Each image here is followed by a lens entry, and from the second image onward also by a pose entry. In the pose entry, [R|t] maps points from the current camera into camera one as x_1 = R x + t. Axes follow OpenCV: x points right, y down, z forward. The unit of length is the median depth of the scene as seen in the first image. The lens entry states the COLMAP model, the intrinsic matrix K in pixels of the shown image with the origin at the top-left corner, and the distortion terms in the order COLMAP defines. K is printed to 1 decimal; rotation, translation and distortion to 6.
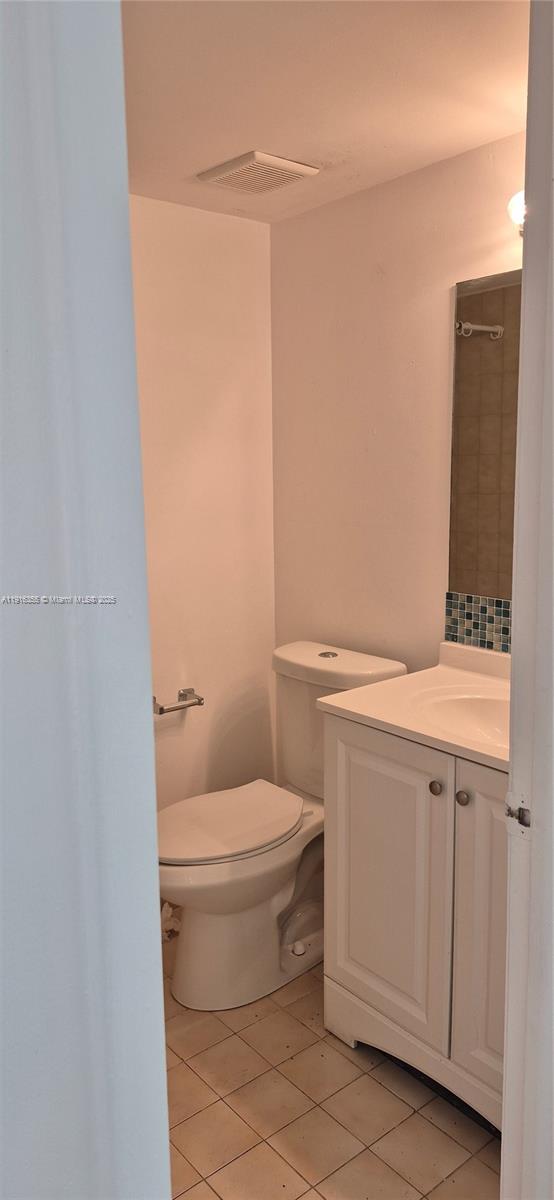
lens RADIAL K [[846.1, 0, 259.1], [0, 846.1, 602.9], [0, 0, 1]] dist [0.111206, -0.175271]
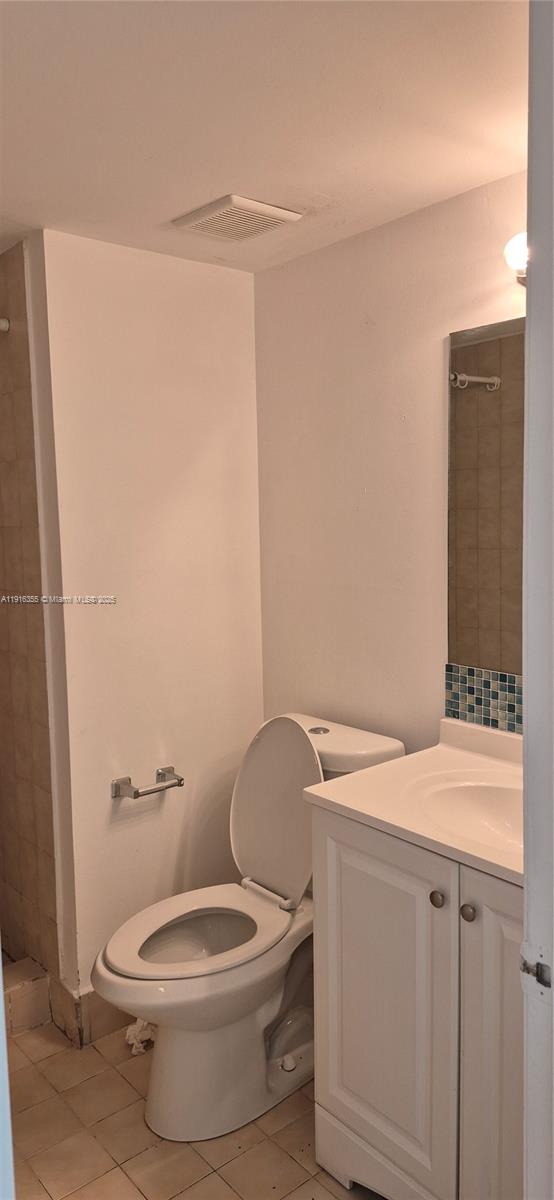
lens RADIAL K [[839.3, 0, 268.4], [0, 839.3, 607.5], [0, 0, 1]] dist [0.073463, -0.092227]
pose [[0.999950, -0.007218, 0.006895, 0.023689], [0.007514, 0.999008, -0.043885, -0.035900], [-0.006572, 0.043934, 0.999013, 0.094929]]
